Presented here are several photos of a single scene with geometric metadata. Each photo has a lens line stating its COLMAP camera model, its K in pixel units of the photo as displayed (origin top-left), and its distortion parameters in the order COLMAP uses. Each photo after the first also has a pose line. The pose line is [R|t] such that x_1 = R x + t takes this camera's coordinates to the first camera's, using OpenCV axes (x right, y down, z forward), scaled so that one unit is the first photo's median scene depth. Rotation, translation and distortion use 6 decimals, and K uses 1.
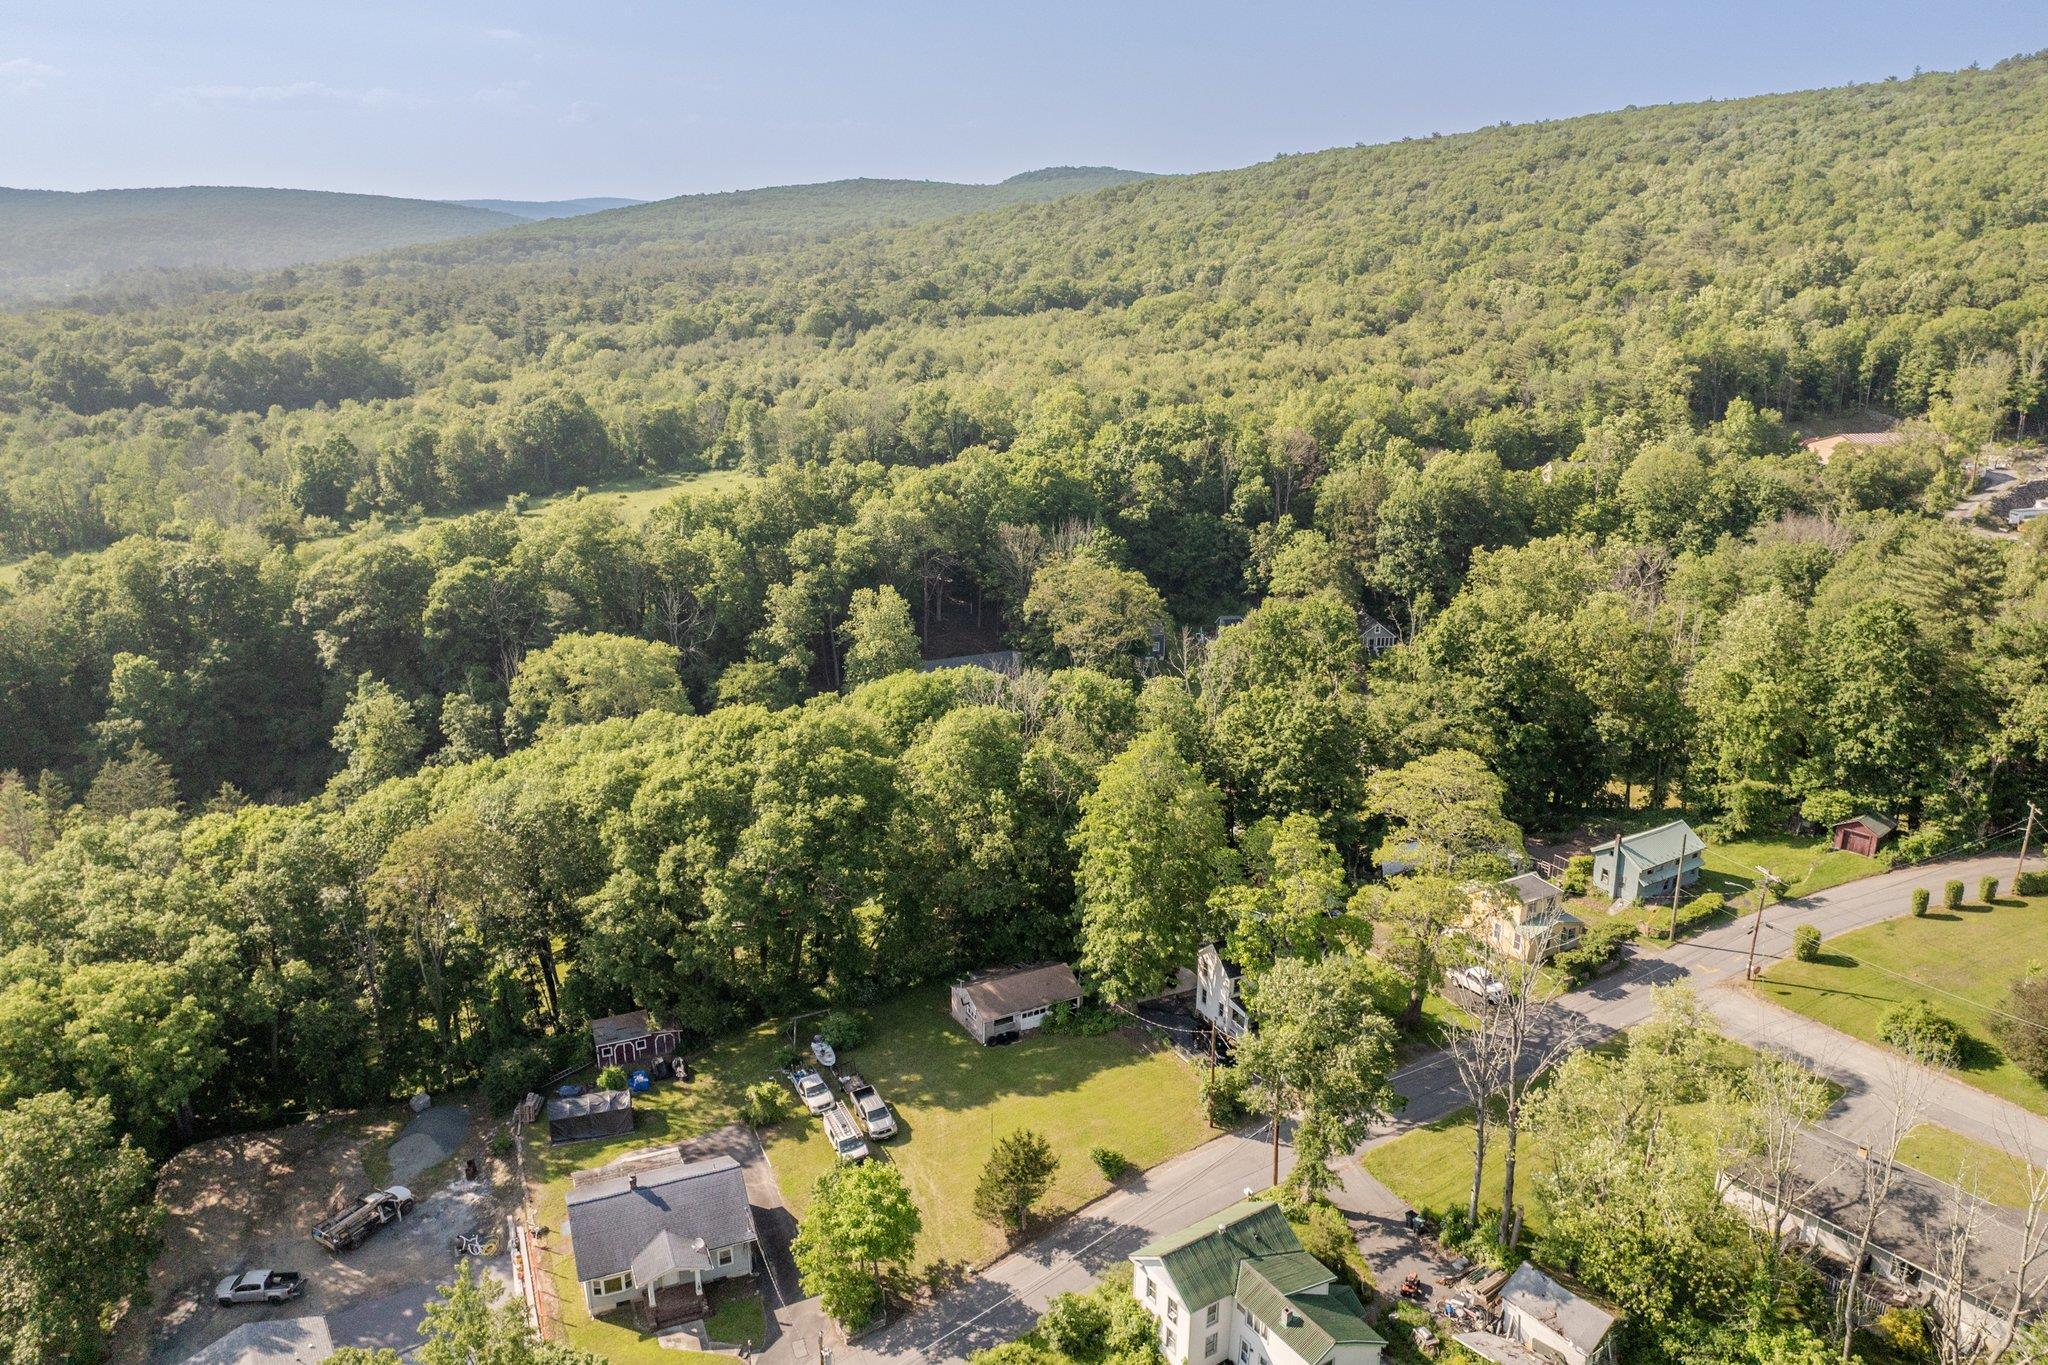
lens RADIAL K [[1357.2, 0, 845.6], [0, 1357.2, 760.4], [0, 0, 1]] dist [-0.033878, 0.001711]
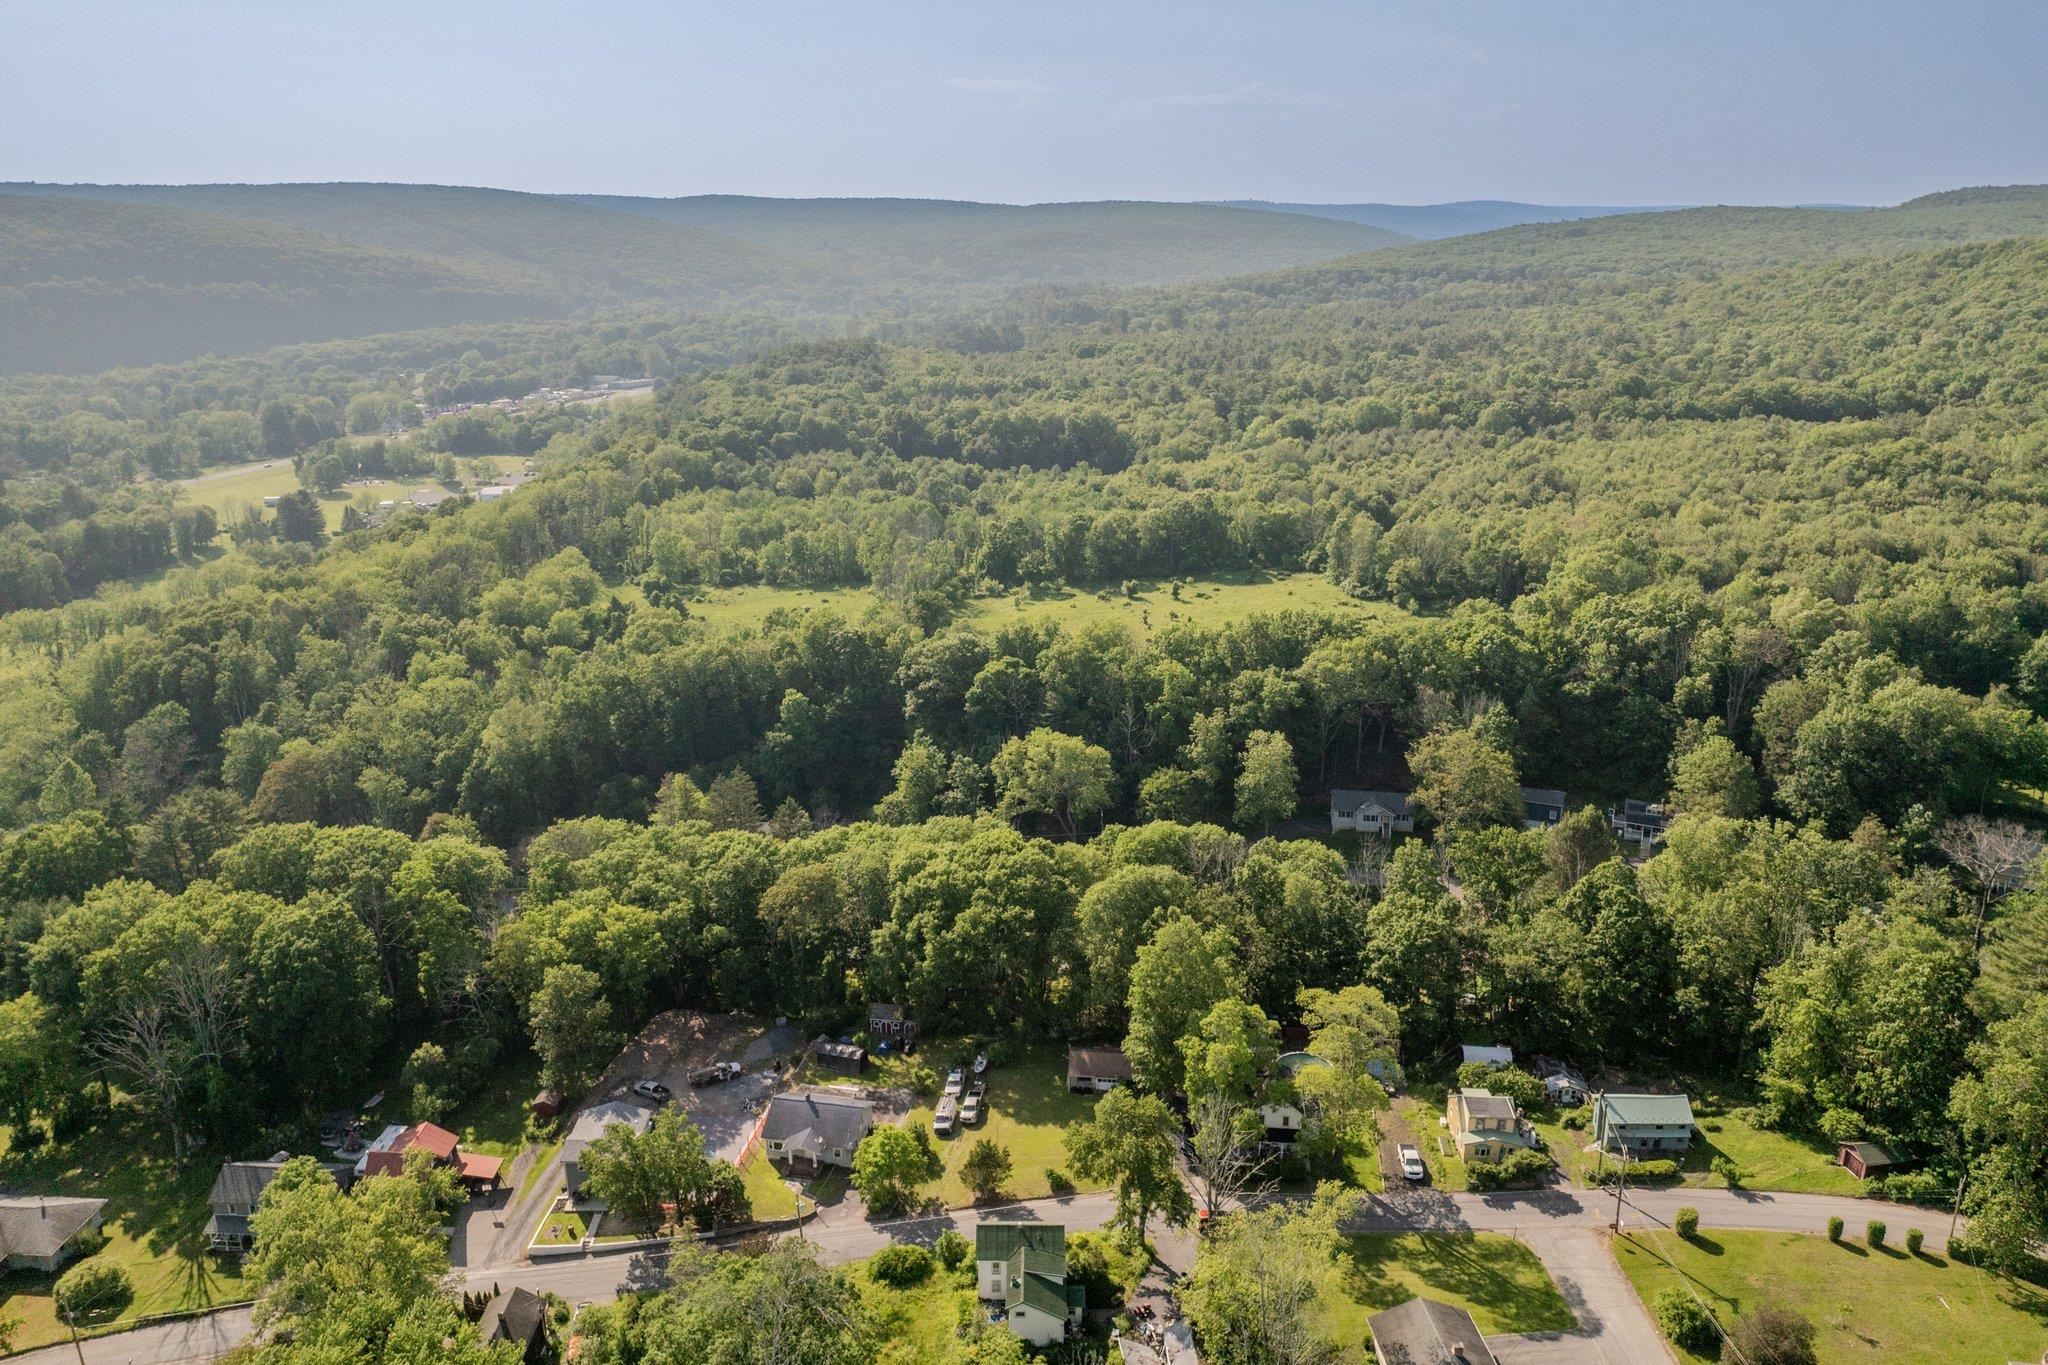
lens RADIAL K [[1498.3, 0, 1051.4], [0, 1498.3, 685.3], [0, 0, 1]] dist [-0.019374, -0.003291]
pose [[0.840497, 0.167927, -0.515137, 0.735481], [-0.166254, 0.984826, 0.049778, -0.267459], [0.515679, 0.043806, 0.855661, -0.395030]]
